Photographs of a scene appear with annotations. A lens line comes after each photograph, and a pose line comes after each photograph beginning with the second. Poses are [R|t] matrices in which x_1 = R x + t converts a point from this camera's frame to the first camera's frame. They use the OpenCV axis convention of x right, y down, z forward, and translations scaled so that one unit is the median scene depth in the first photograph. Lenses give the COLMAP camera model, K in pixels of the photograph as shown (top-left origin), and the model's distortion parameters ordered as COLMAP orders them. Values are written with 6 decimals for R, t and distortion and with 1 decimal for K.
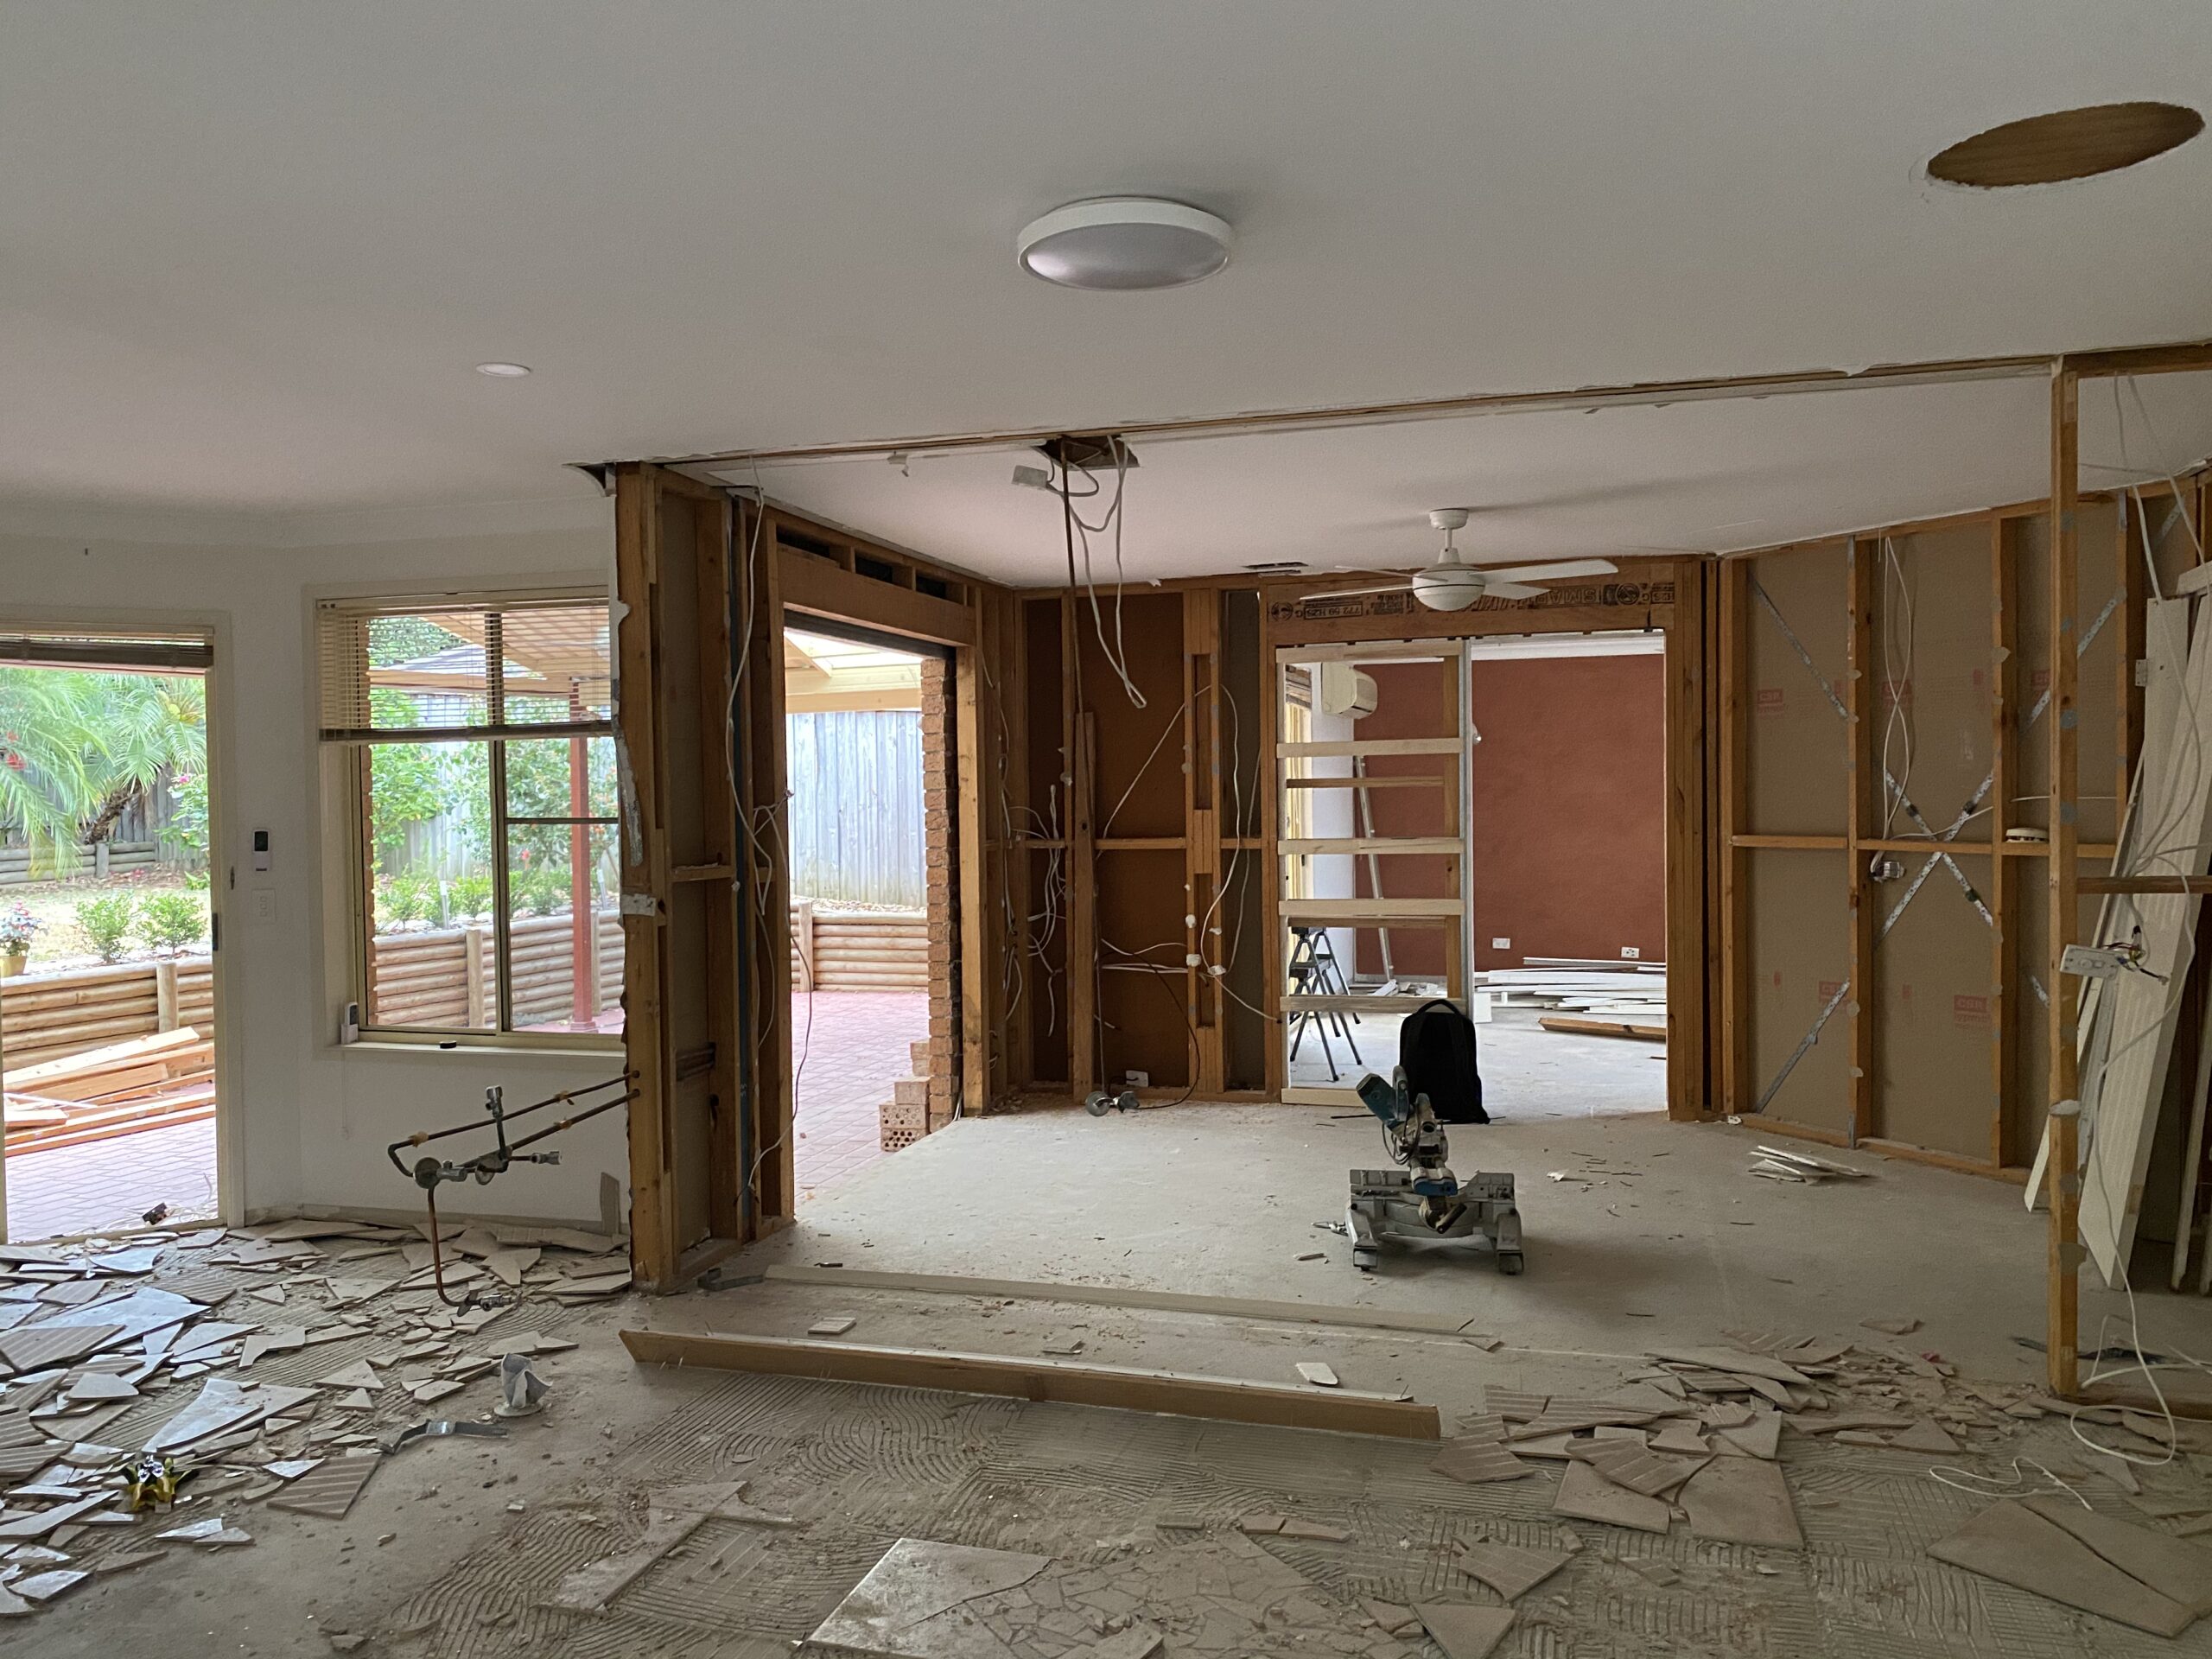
lens RADIAL K [[1685.1, 0, 1091.4], [0, 1685.1, 832.9], [0, 0, 1]] dist [0.056784, -0.071291]
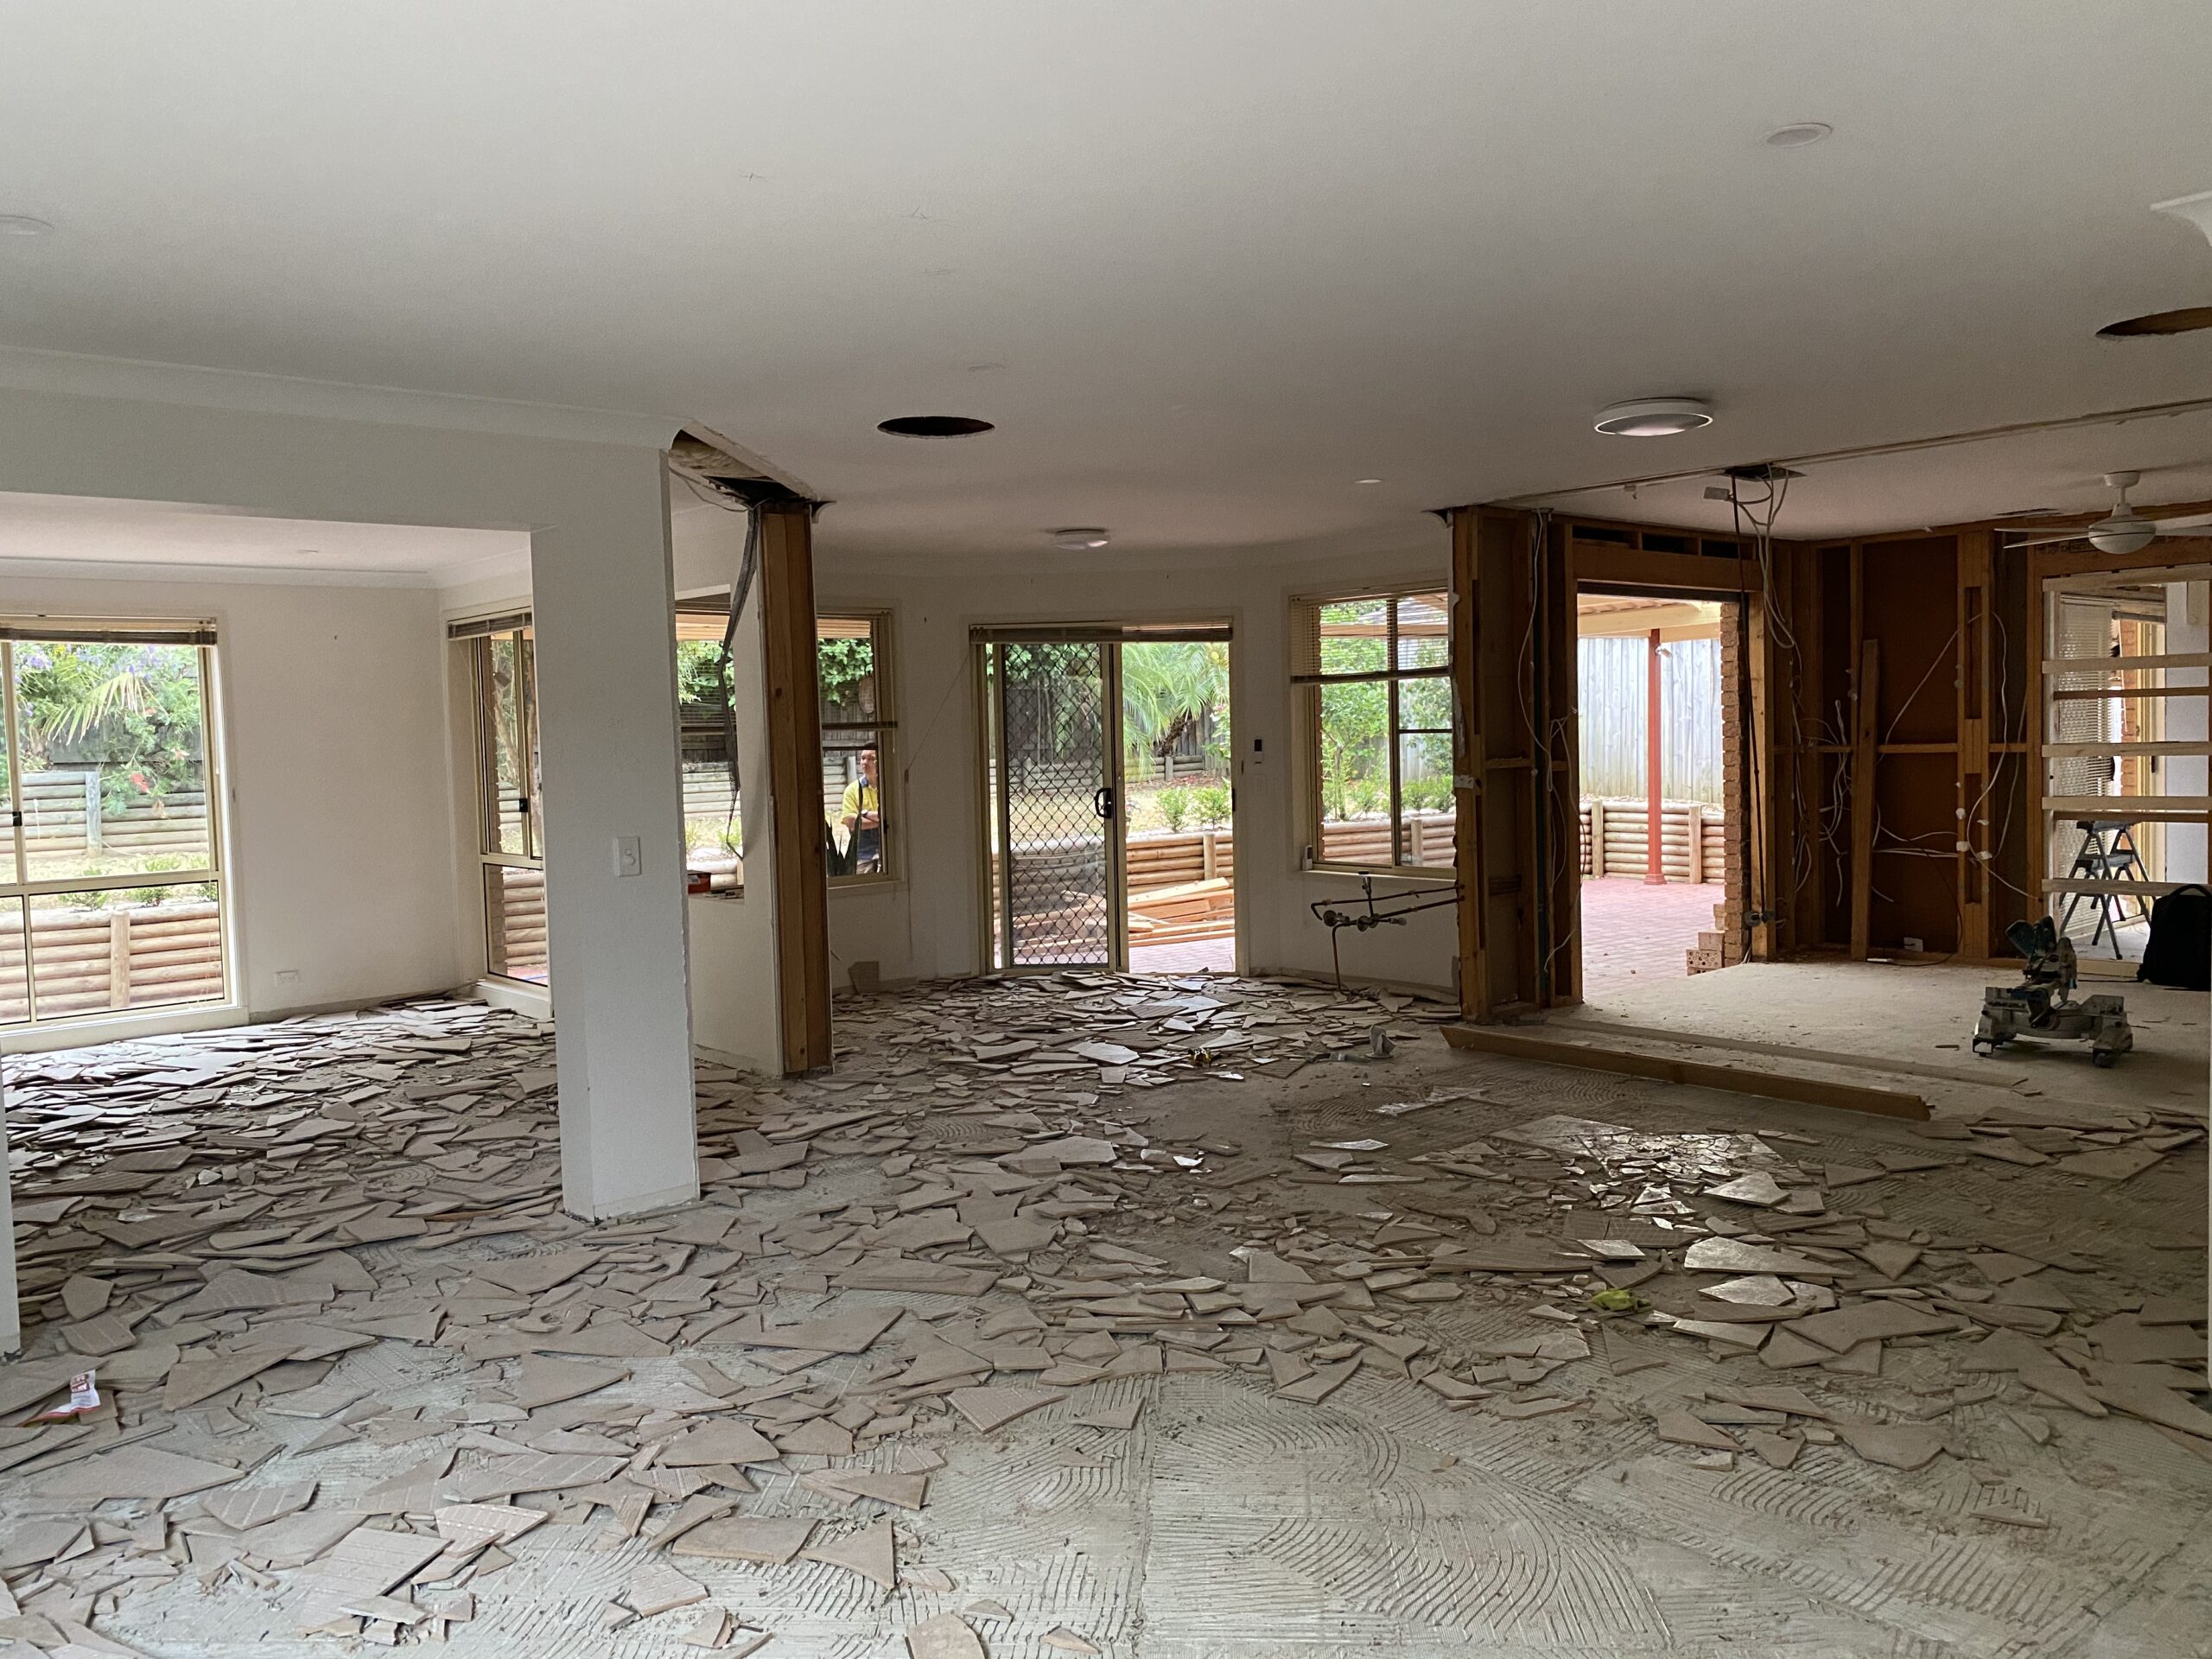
lens RADIAL K [[1685.1, 0, 1091.4], [0, 1685.1, 832.9], [0, 0, 1]] dist [0.056784, -0.071291]
pose [[0.842812, 0.024473, -0.537652, 0.242902], [0.000307, 0.998944, 0.045952, 0.014141], [0.538208, -0.038894, 0.841914, -0.442890]]
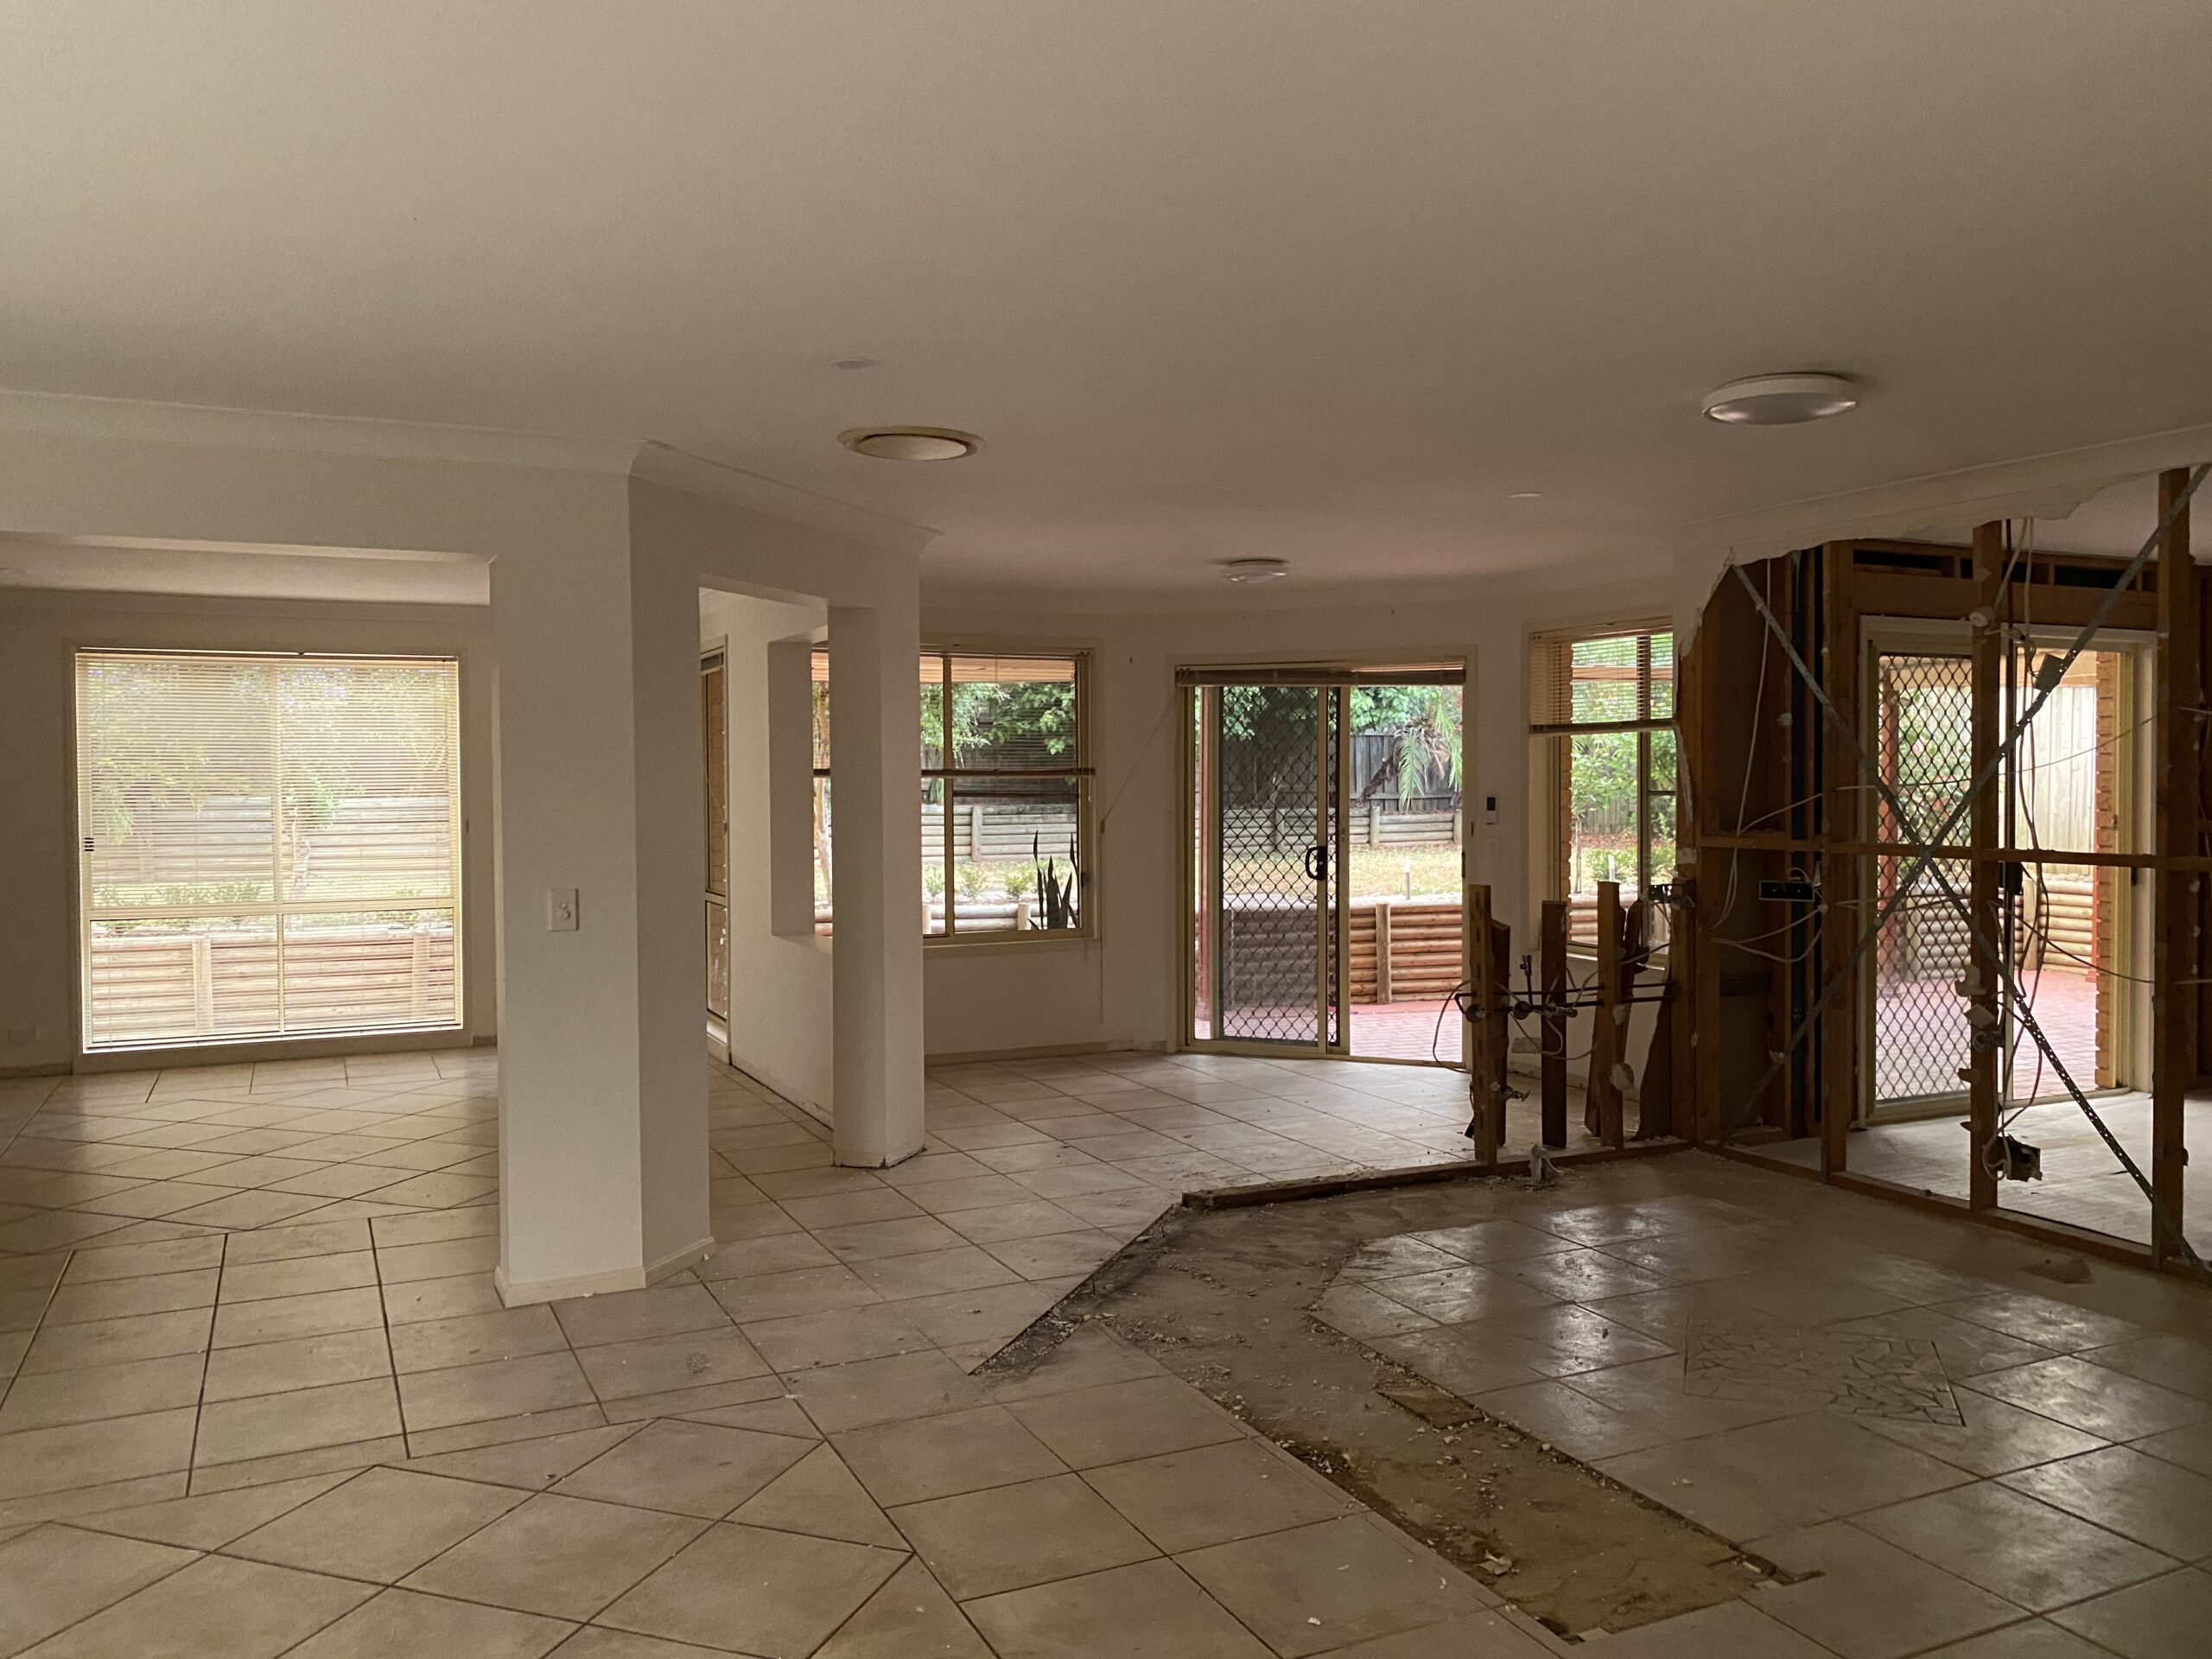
lens RADIAL K [[1685.1, 0, 1091.4], [0, 1685.1, 832.9], [0, 0, 1]] dist [0.056784, -0.071291]
pose [[0.660292, 0.035335, -0.750178, 0.344385], [-0.025710, 0.999371, 0.024442, 0.003394], [0.750569, 0.003148, 0.660784, -0.191128]]
